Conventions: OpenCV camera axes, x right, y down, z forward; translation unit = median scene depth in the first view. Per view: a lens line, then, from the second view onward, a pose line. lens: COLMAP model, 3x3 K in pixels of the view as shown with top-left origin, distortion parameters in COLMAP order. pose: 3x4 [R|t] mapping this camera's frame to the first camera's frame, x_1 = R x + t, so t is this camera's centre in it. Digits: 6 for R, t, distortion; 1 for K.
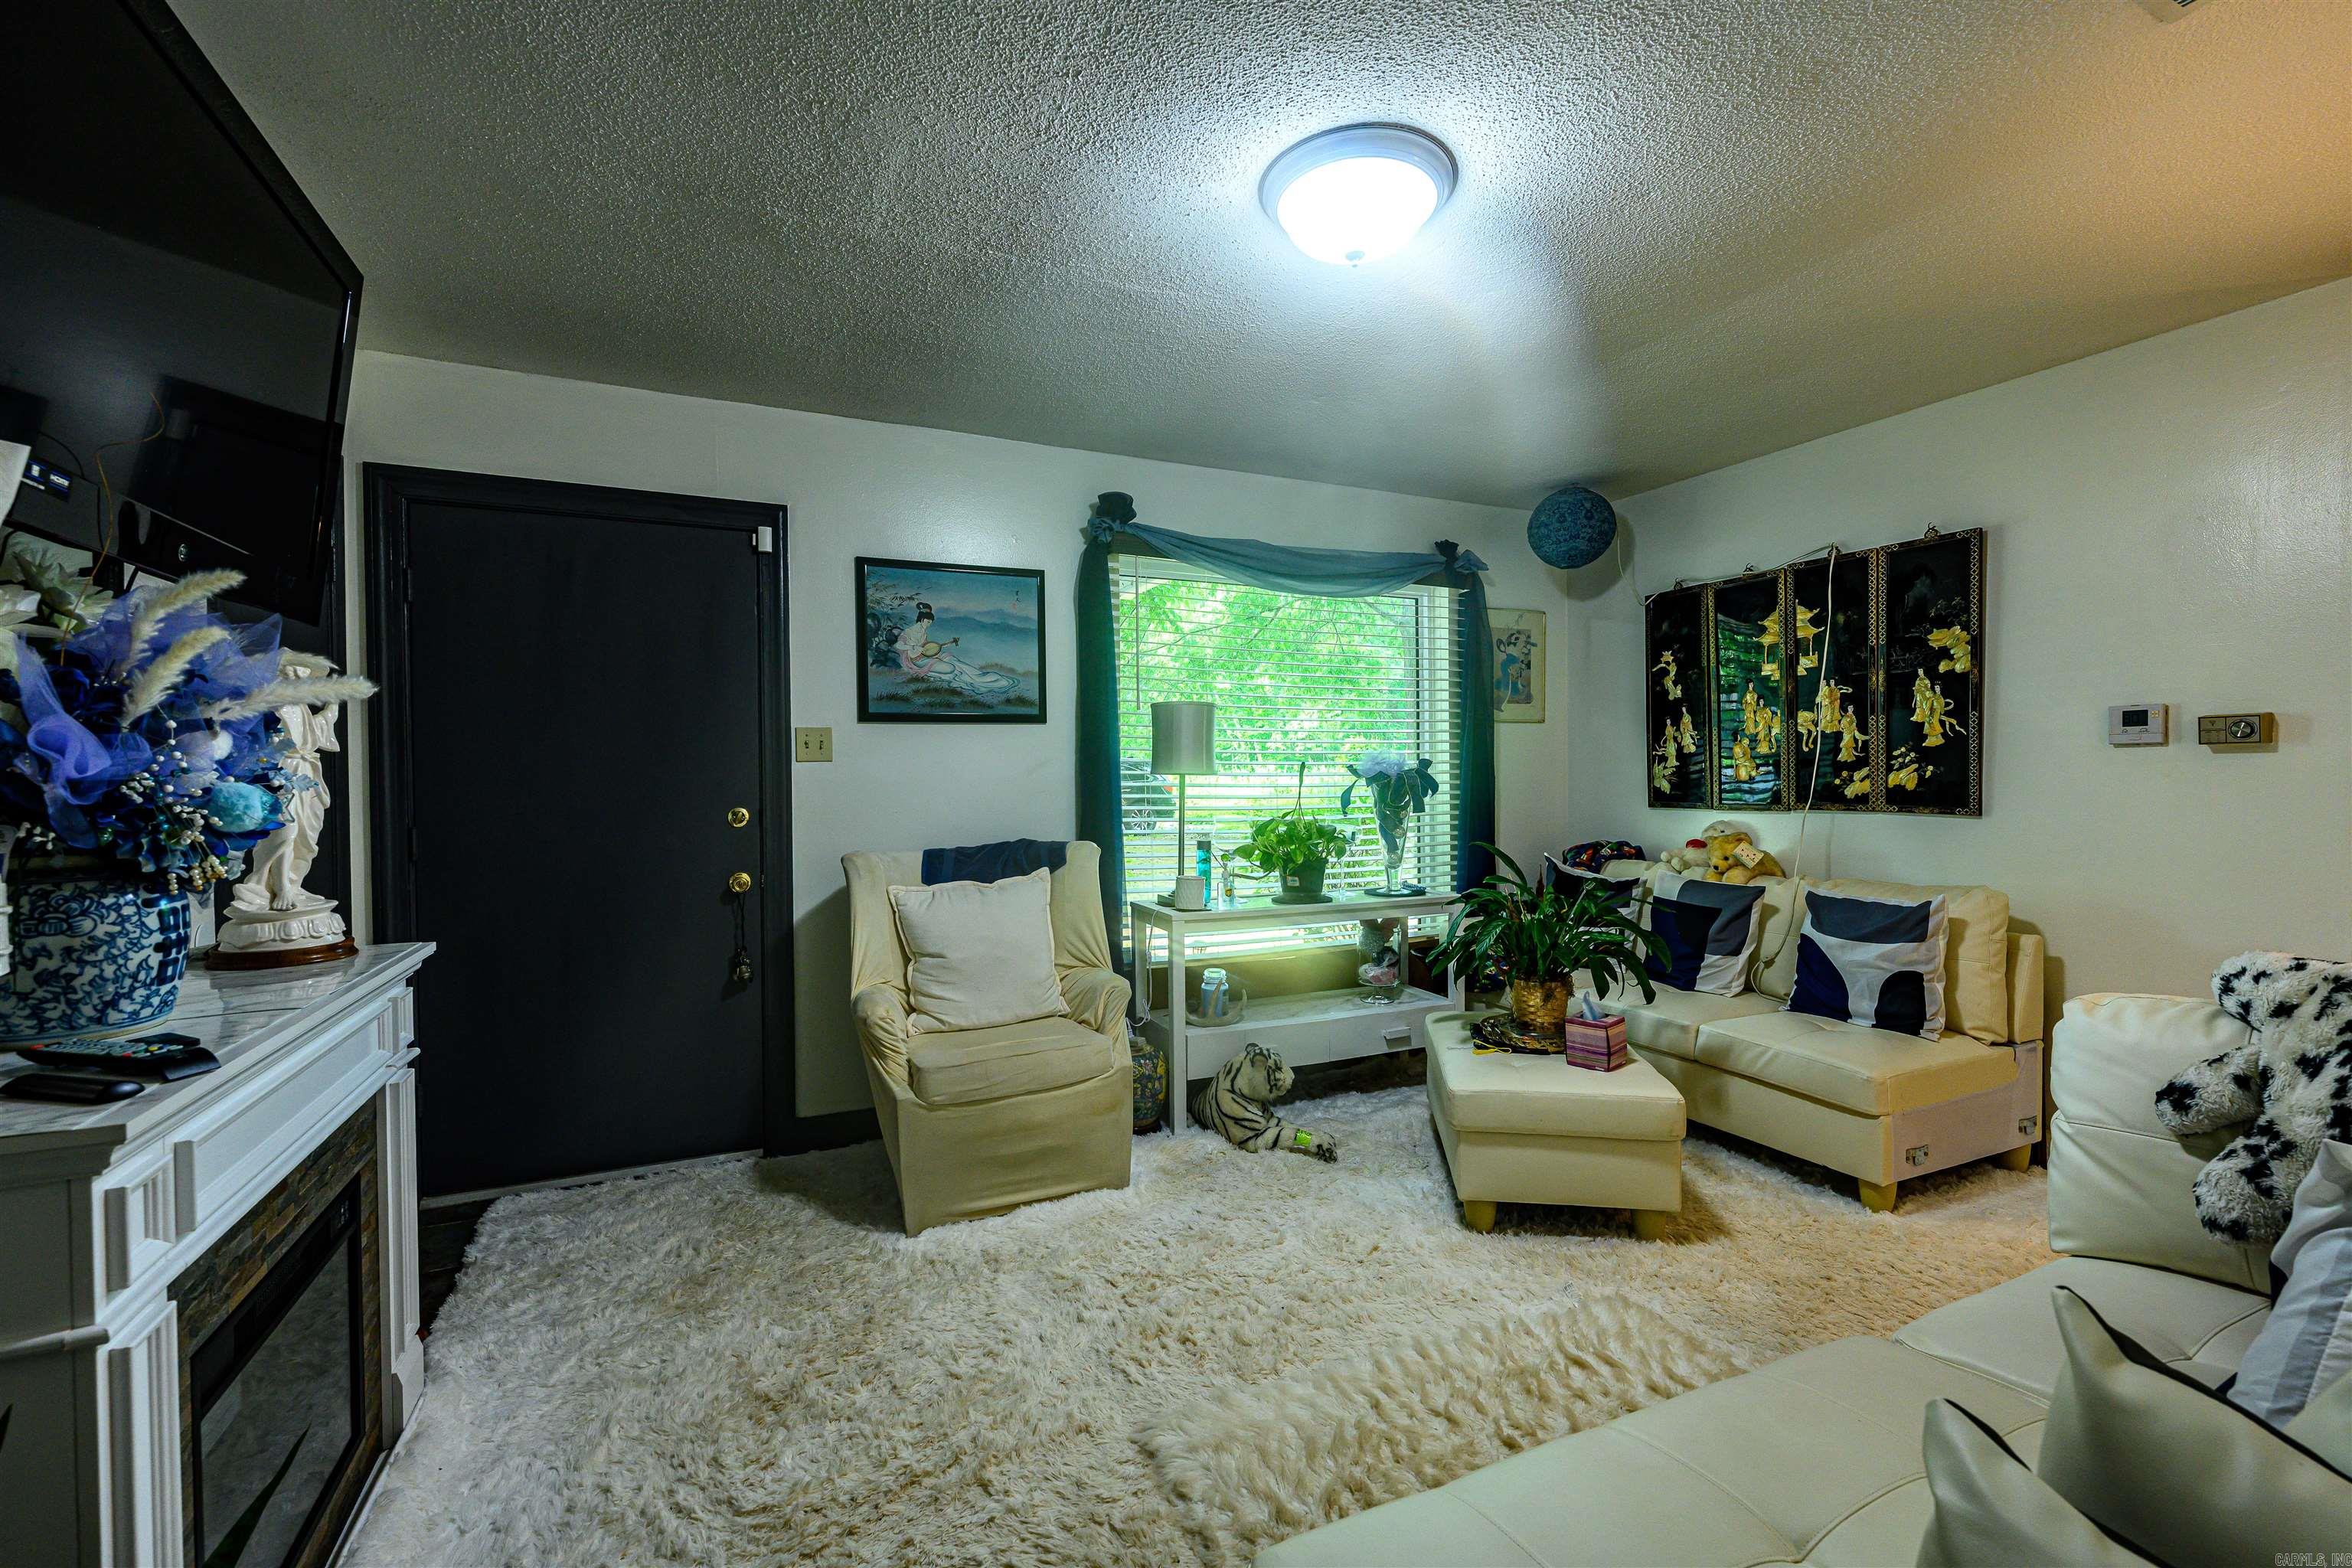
lens RADIAL K [[983.9, 0, 1175.0], [0, 983.9, 788.7], [0, 0, 1]] dist [0.001487, 0.000107]
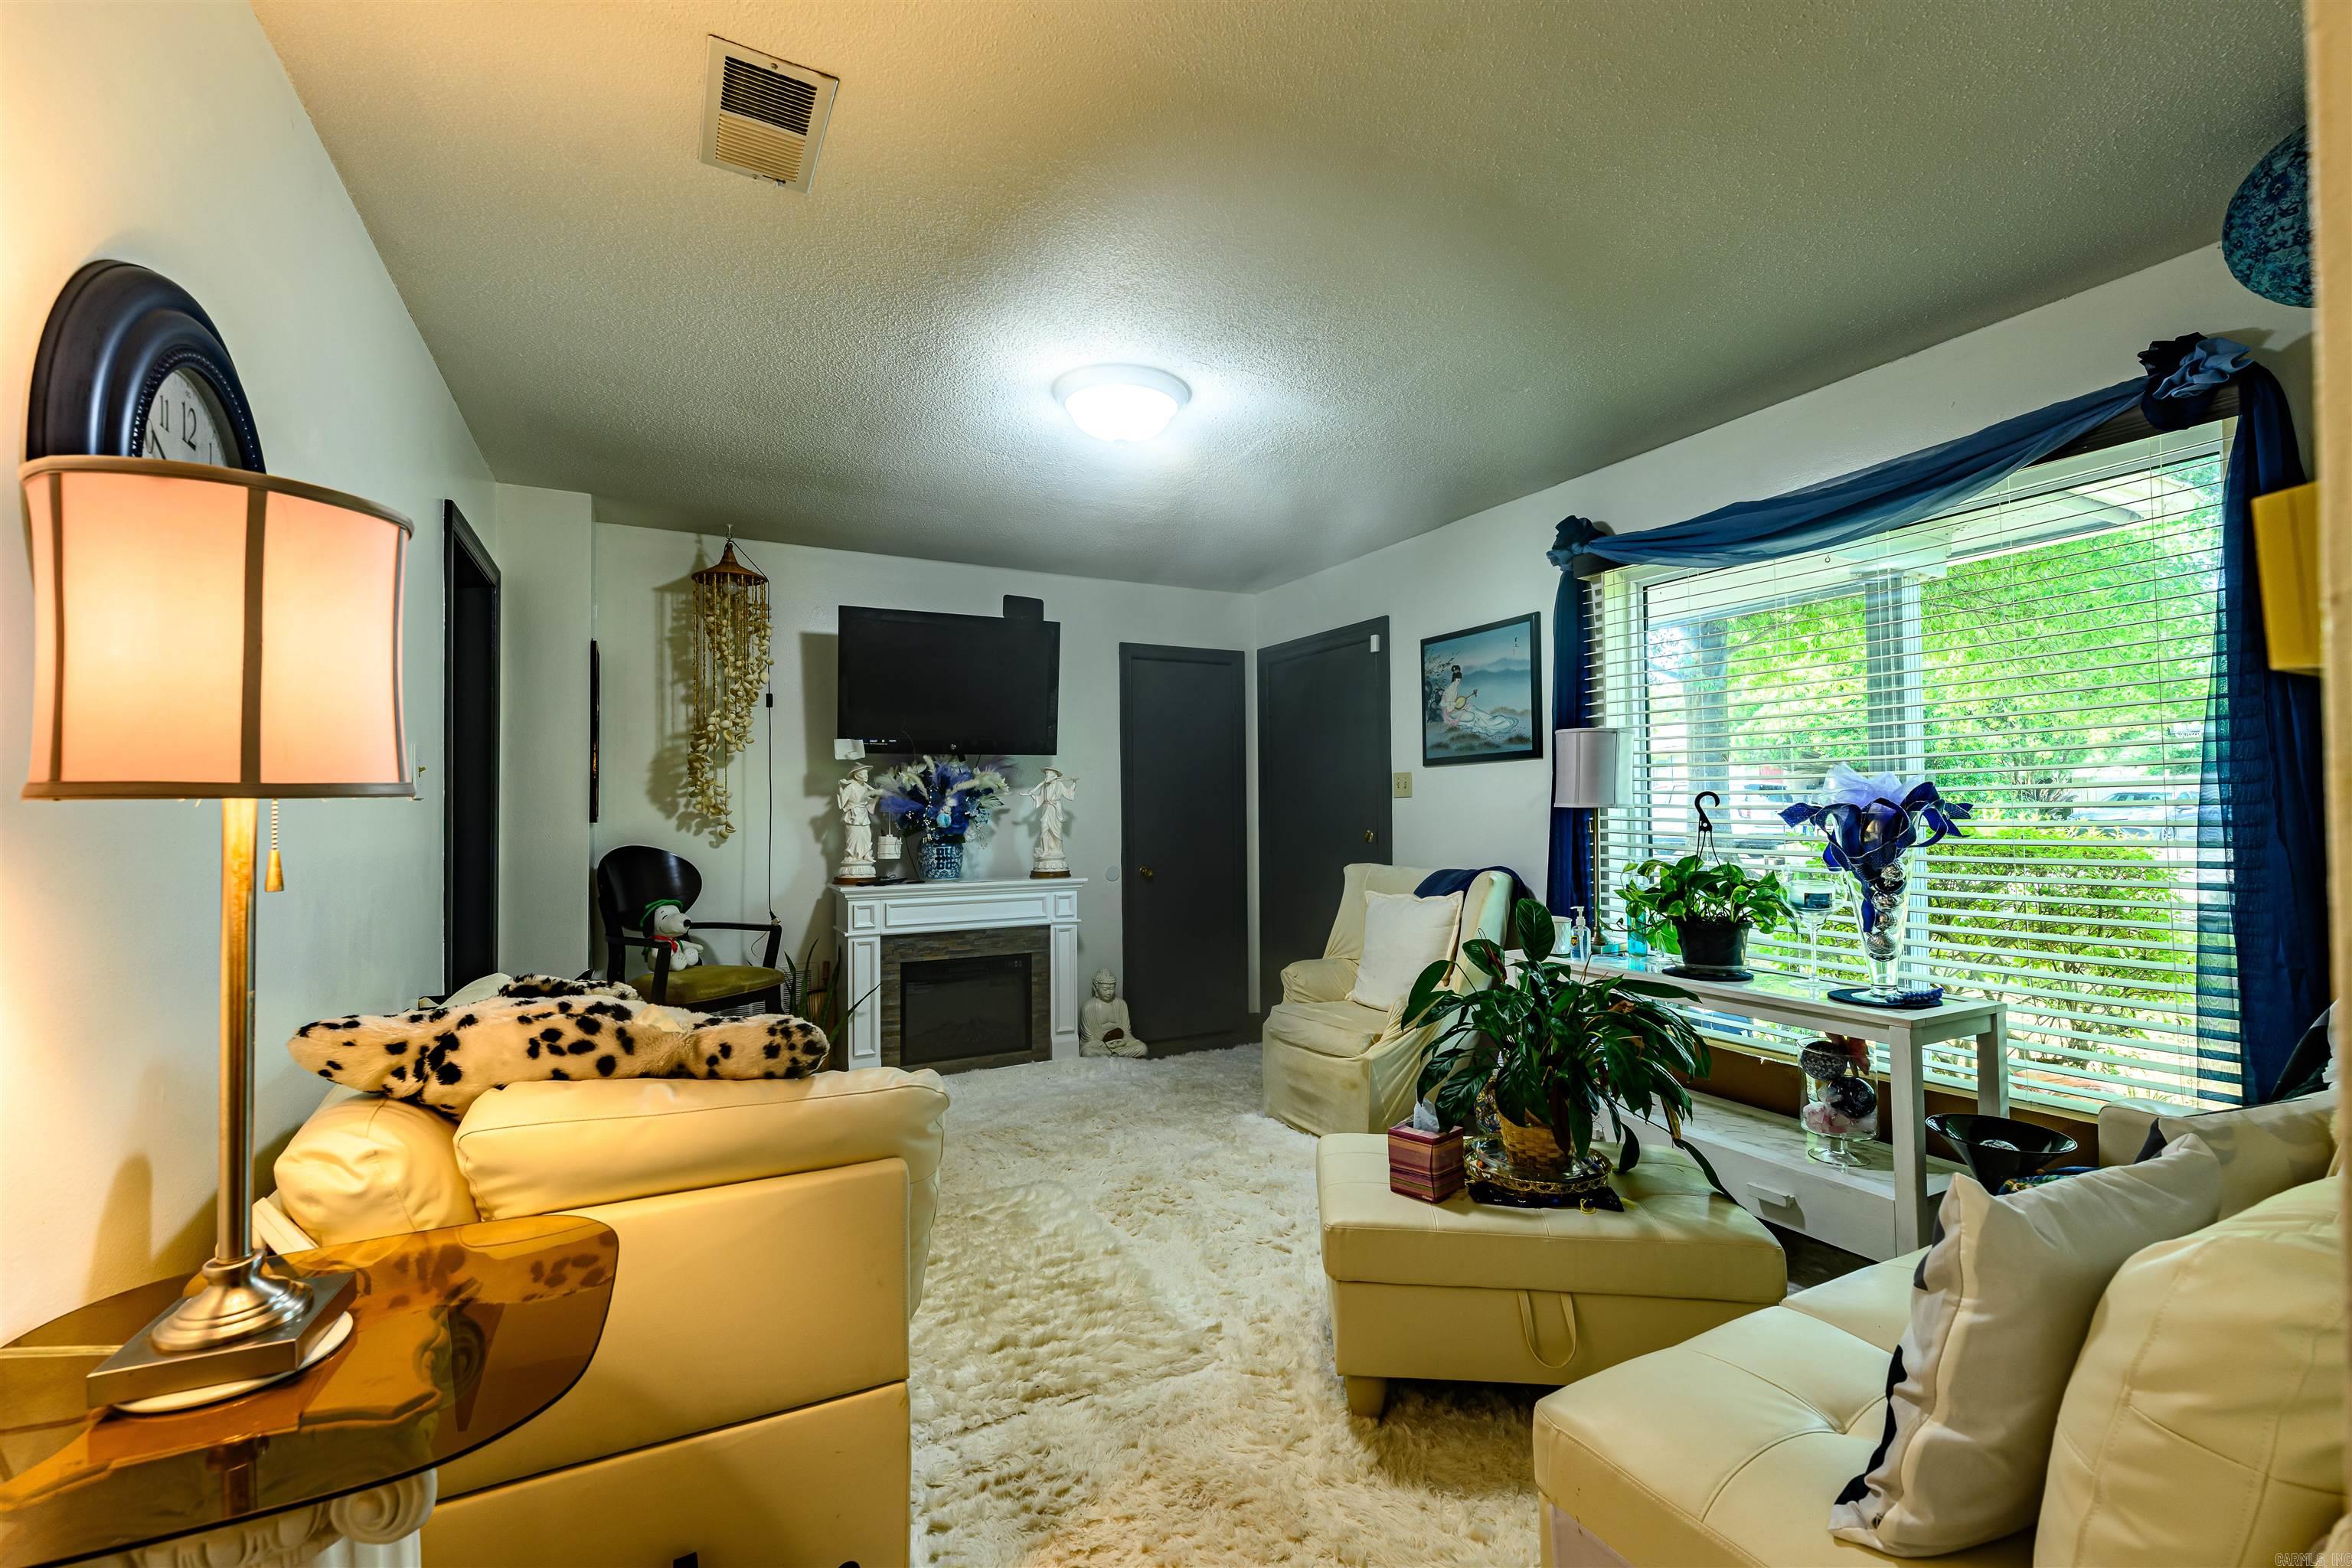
lens RADIAL K [[983.9, 0, 1166.7], [0, 983.9, 786.0], [0, 0, 1]] dist [0.001487, 0.000107]
pose [[0.037875, -0.022176, -0.999036, 0.902955], [-0.019282, 0.999551, -0.022919, -0.005883], [0.999096, 0.020132, 0.037431, 0.582322]]
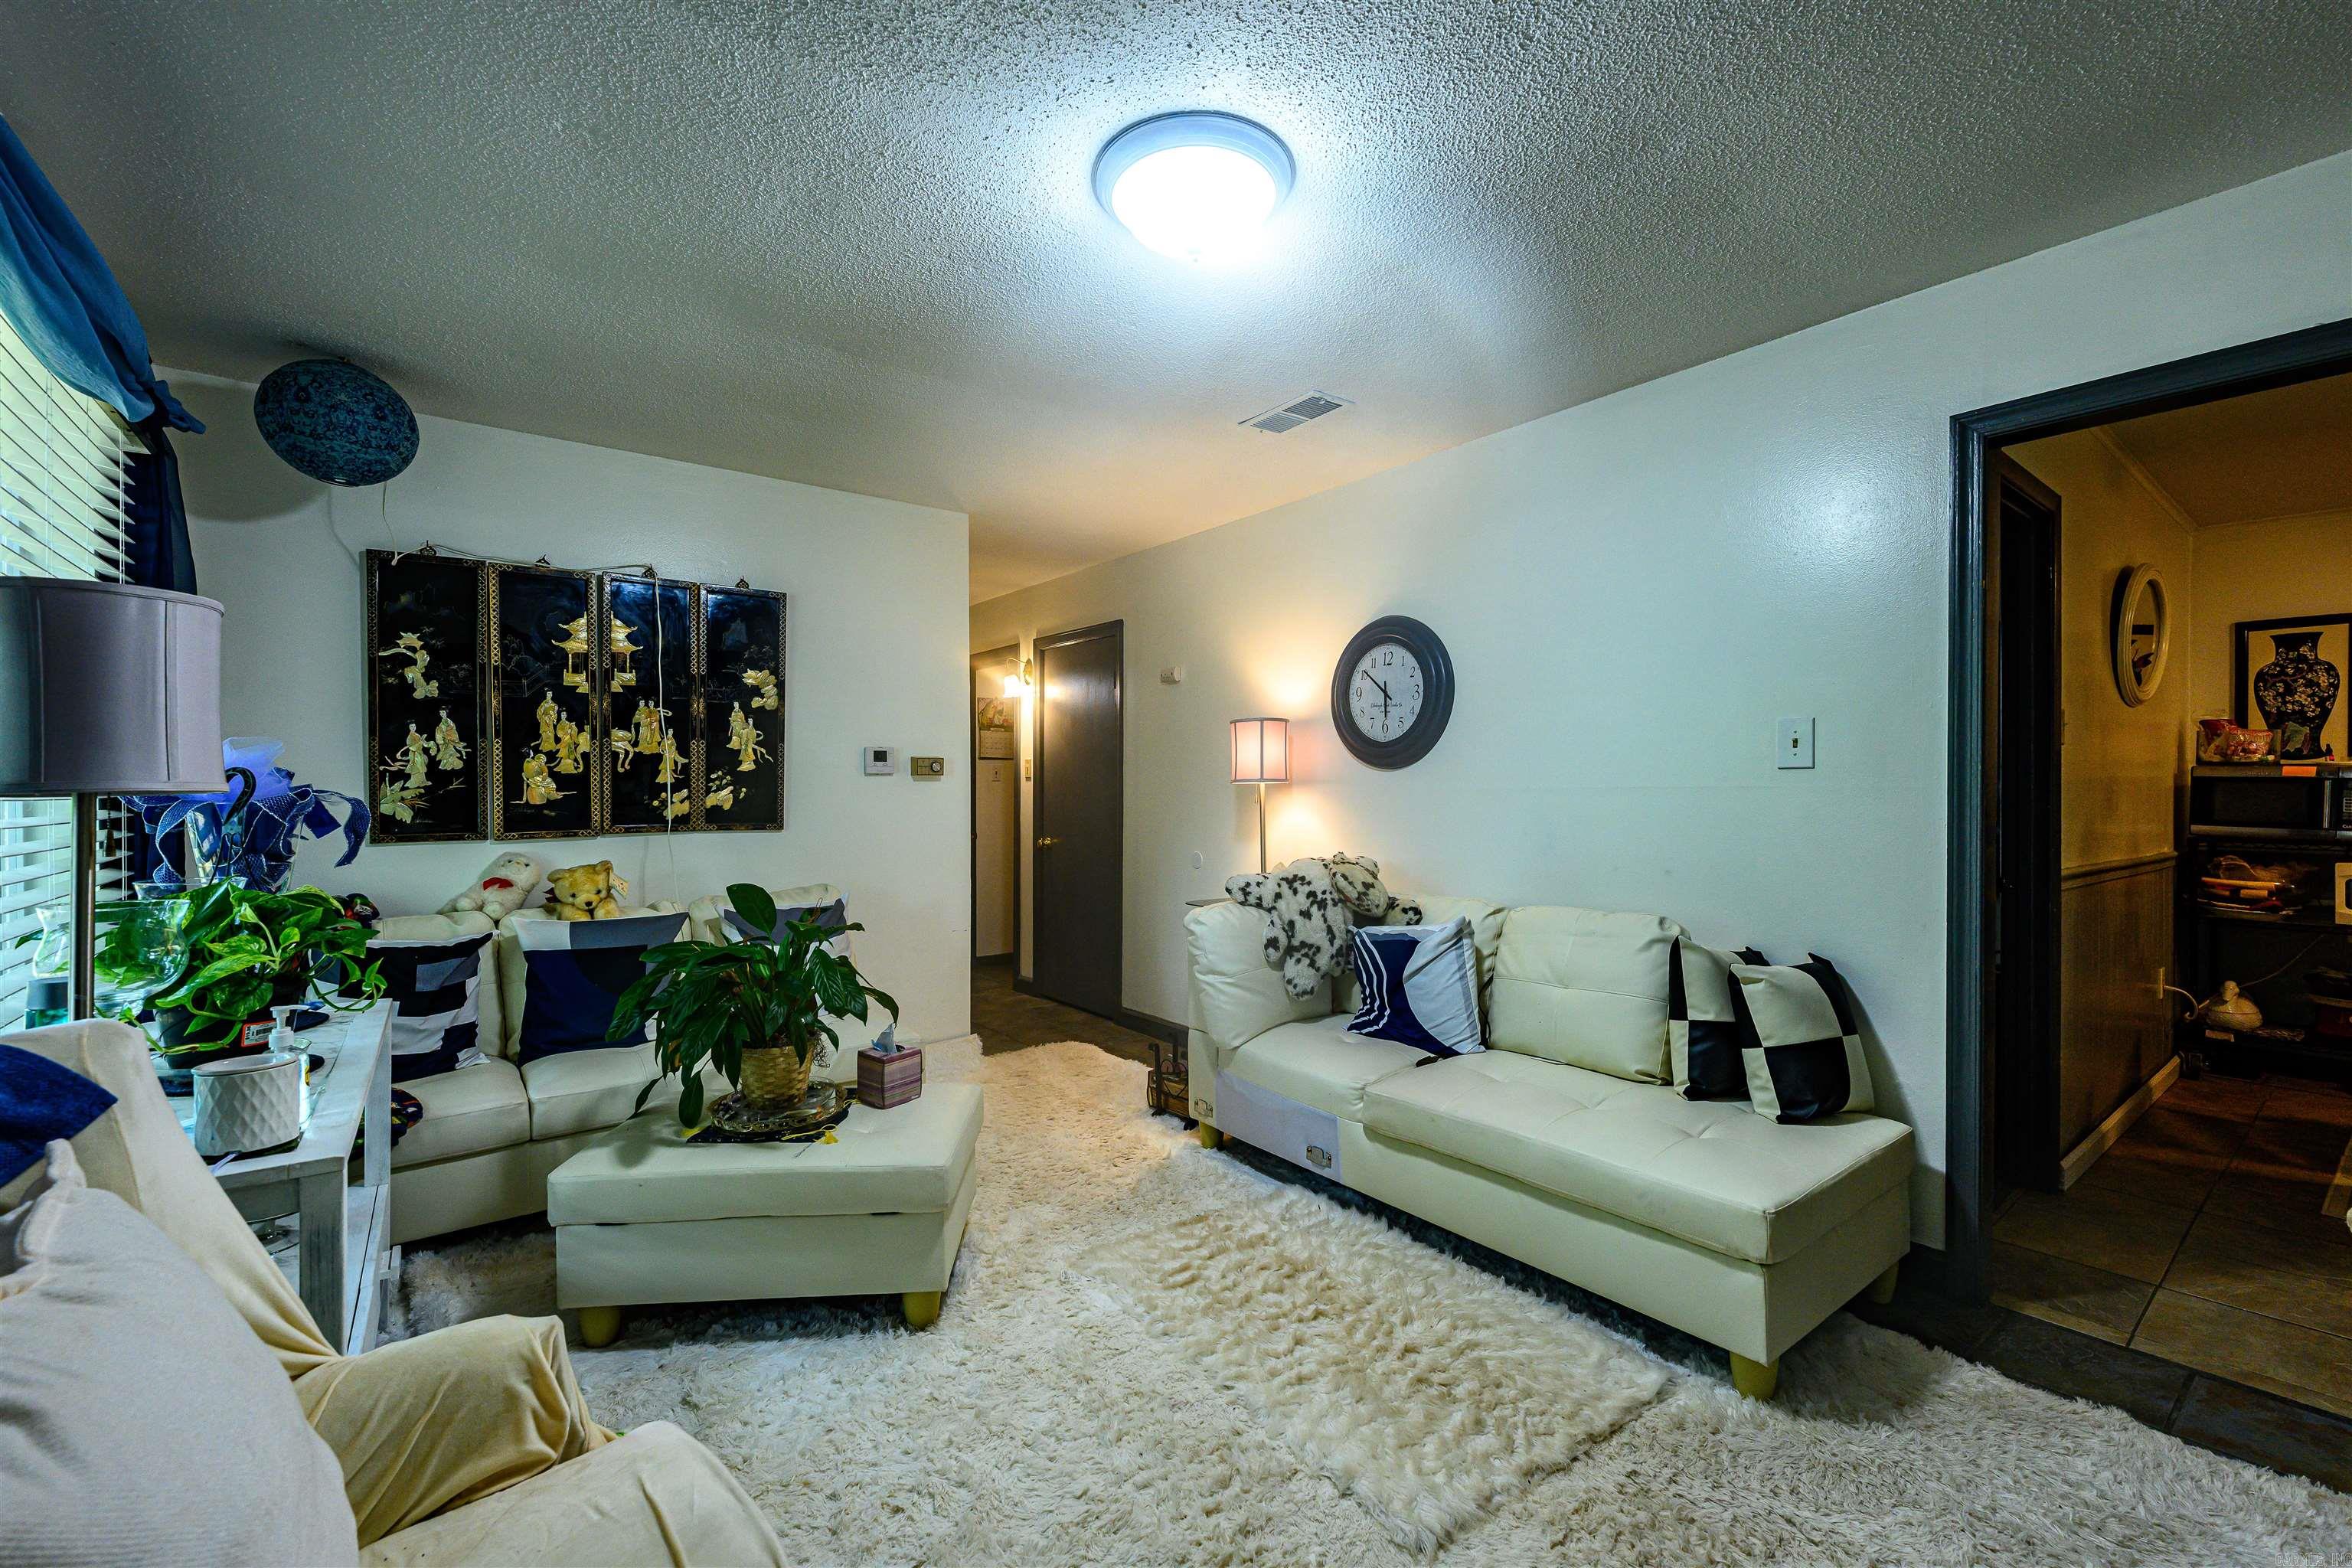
lens RADIAL K [[983.9, 0, 1182.6], [0, 983.9, 795.0], [0, 0, 1]] dist [0.001487, 0.000107]
pose [[-0.218914, 0.001628, 0.975743, -0.436882], [0.021658, 0.999760, 0.003191, -0.007538], [-0.975504, 0.021831, -0.218897, 0.723894]]
